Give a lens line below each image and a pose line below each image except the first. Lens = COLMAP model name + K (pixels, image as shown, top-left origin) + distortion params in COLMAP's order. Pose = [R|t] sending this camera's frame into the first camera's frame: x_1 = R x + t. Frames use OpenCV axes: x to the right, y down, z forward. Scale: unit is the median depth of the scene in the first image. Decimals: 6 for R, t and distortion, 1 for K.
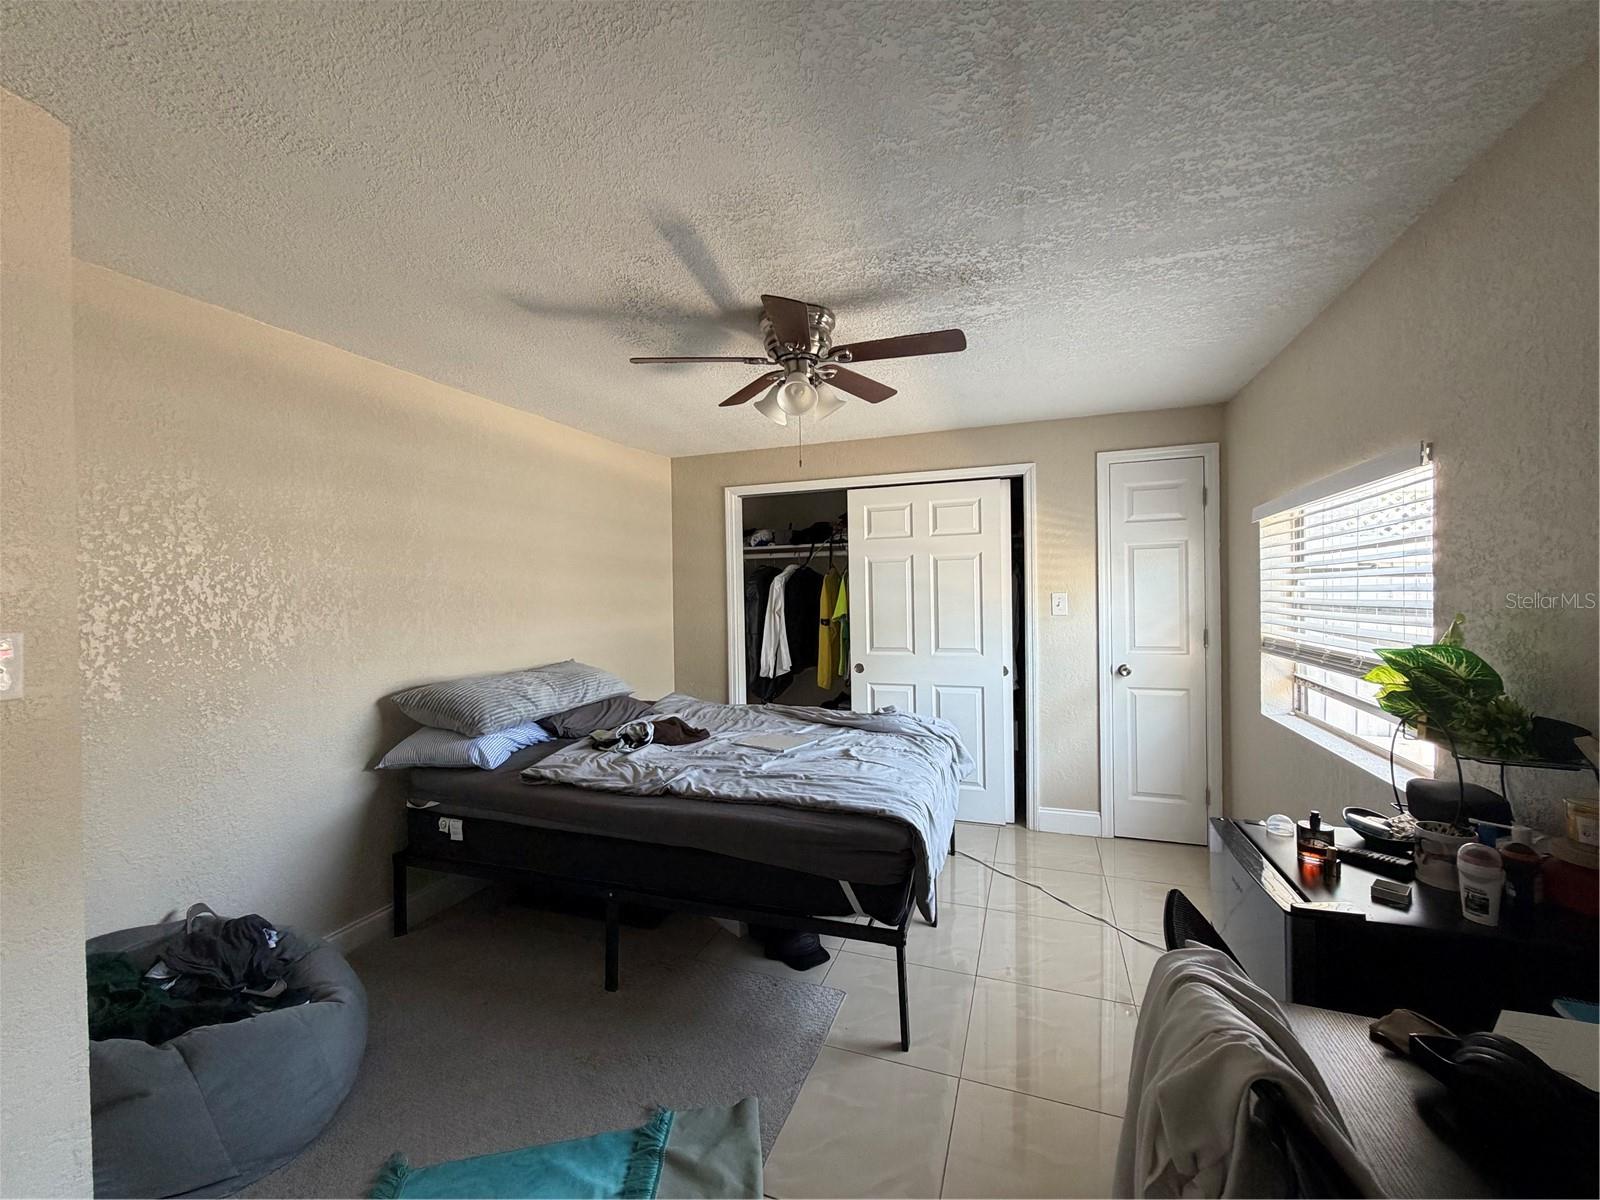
lens RADIAL K [[638.4, 0, 803.3], [0, 638.4, 598.8], [0, 0, 1]] dist [0.000075, -0.000161]
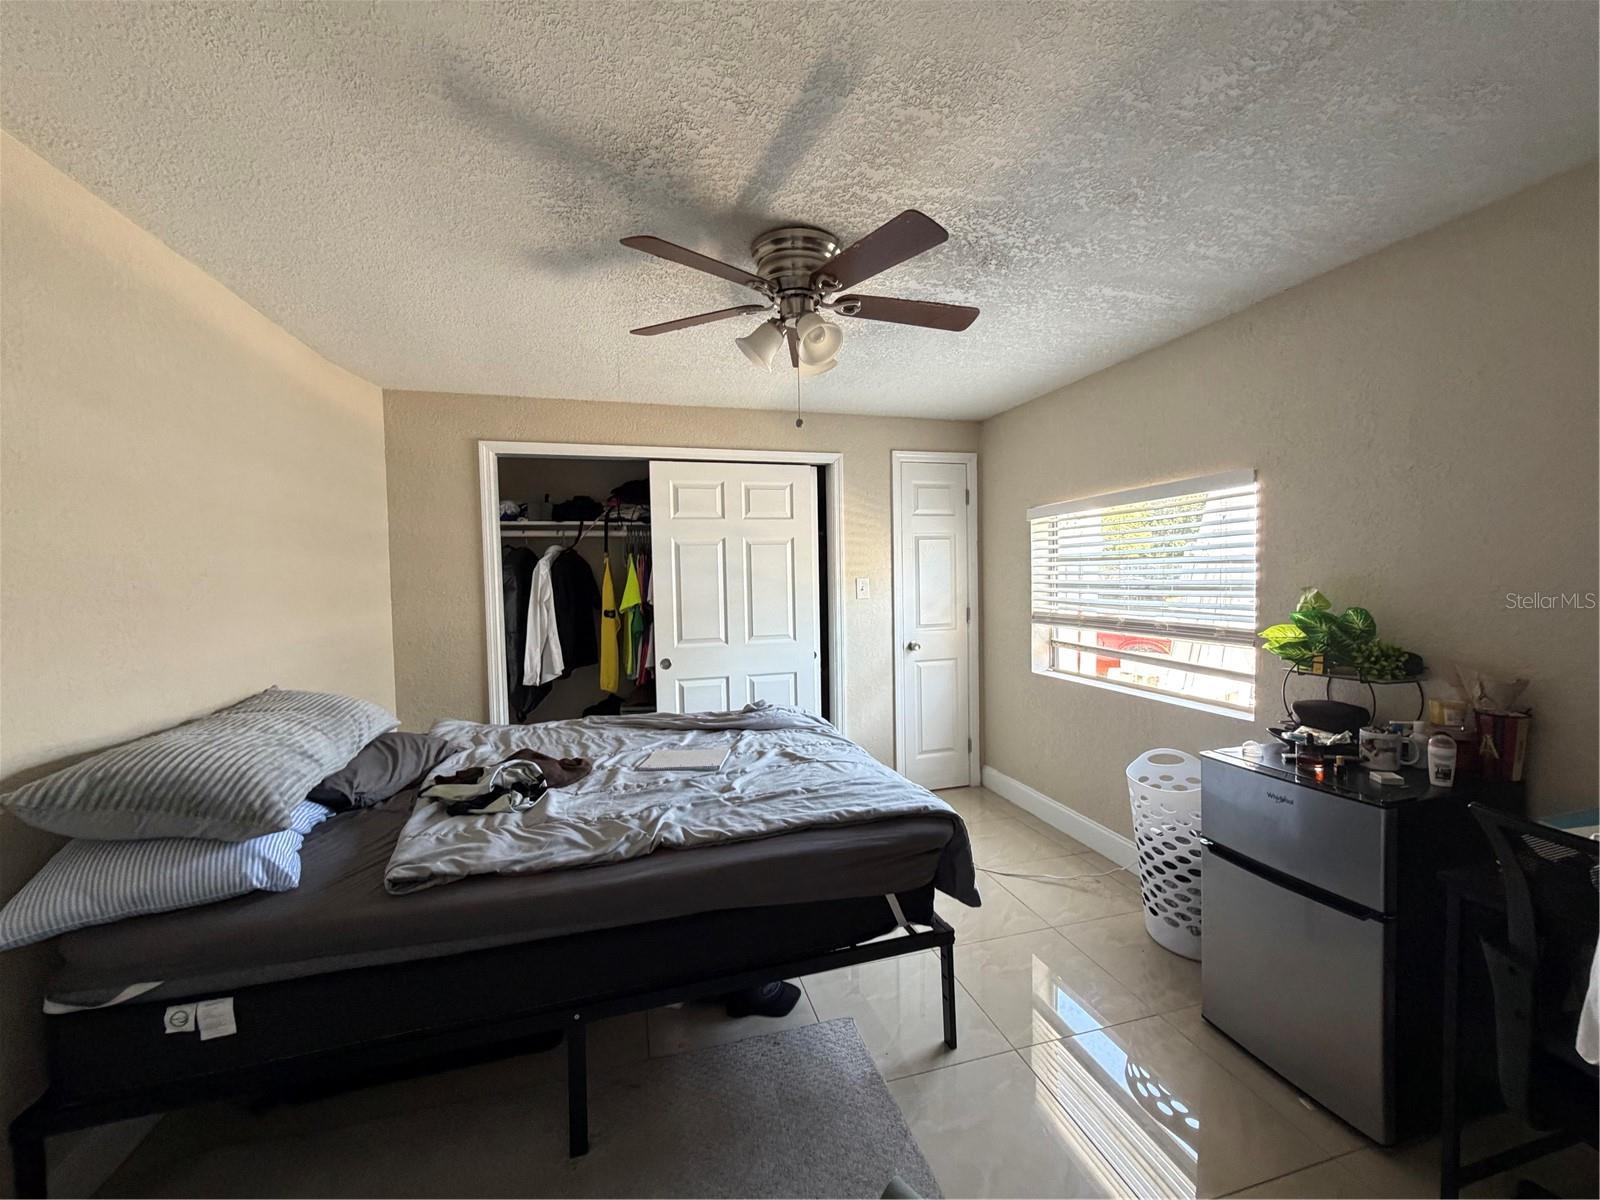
lens RADIAL K [[638.4, 0, 803.3], [0, 638.4, 598.8], [0, 0, 1]] dist [0.000075, -0.000161]
pose [[0.810647, -0.022273, 0.585112, -0.441561], [0.012239, 0.999702, 0.021099, 0.003023], [-0.585408, -0.009943, 0.810678, 0.273202]]
